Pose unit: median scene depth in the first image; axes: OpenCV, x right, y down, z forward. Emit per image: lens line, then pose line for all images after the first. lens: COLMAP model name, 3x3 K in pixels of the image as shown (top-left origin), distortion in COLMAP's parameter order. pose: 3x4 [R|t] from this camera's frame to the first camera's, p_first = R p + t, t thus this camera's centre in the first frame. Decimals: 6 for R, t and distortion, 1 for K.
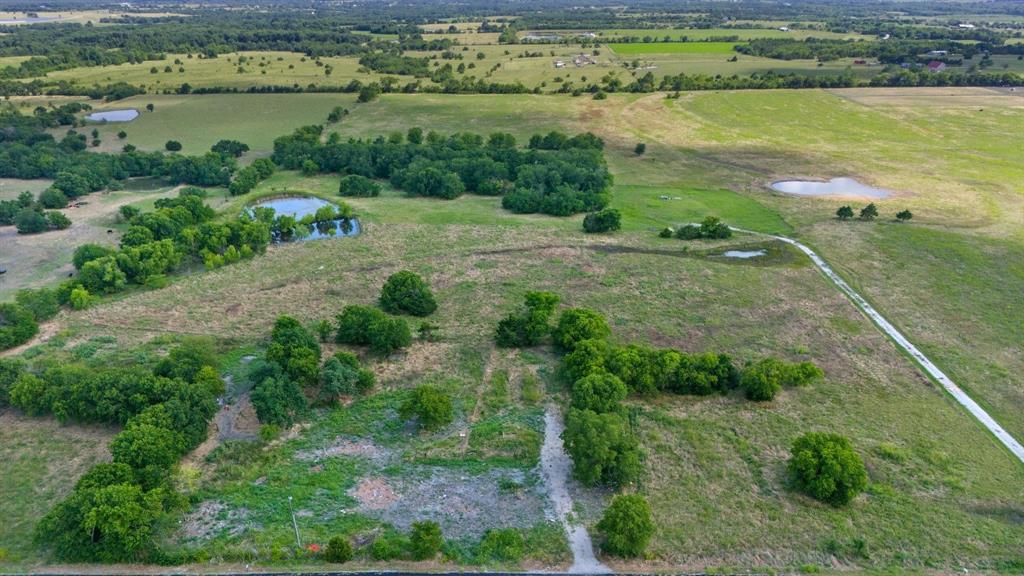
lens RADIAL K [[736.7, 0, 511.8], [0, 736.7, 330.3], [0, 0, 1]] dist [0.069021, -0.065721]
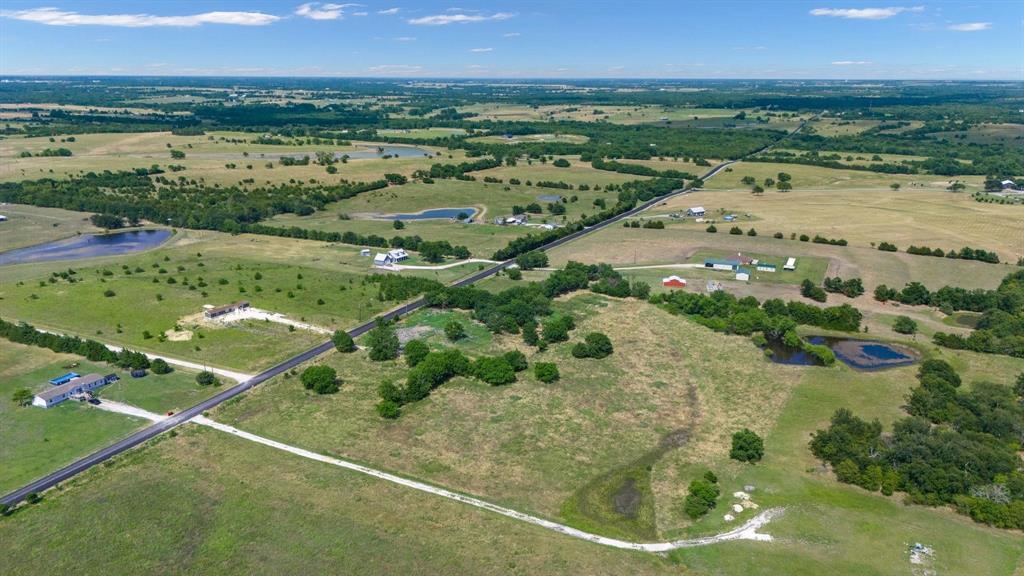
lens RADIAL K [[748.2, 0, 511.8], [0, 748.2, 301.2], [0, 0, 1]] dist [0.082356, -0.093620]
pose [[-0.420643, 0.264522, -0.867806, 1.060570], [-0.383763, 0.814874, 0.434405, -0.617689], [0.822062, 0.515761, -0.241257, 0.968845]]
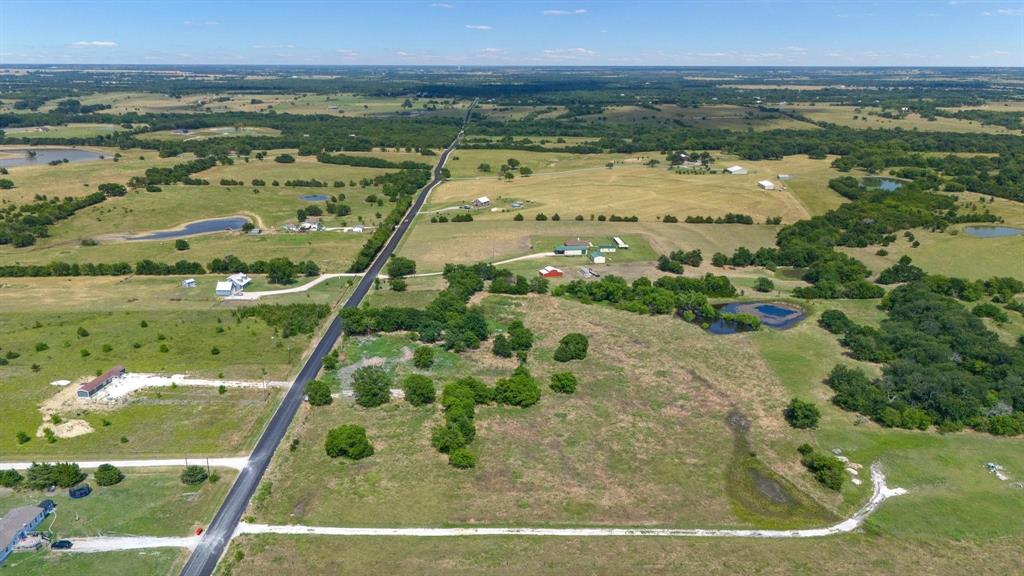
lens RADIAL K [[748.2, 0, 511.8], [0, 748.2, 301.2], [0, 0, 1]] dist [0.082356, -0.093620]
pose [[0.048811, 0.306504, -0.950617, 1.079003], [-0.424066, 0.868070, 0.258114, -0.397038], [0.904315, 0.390526, 0.172349, 0.464446]]
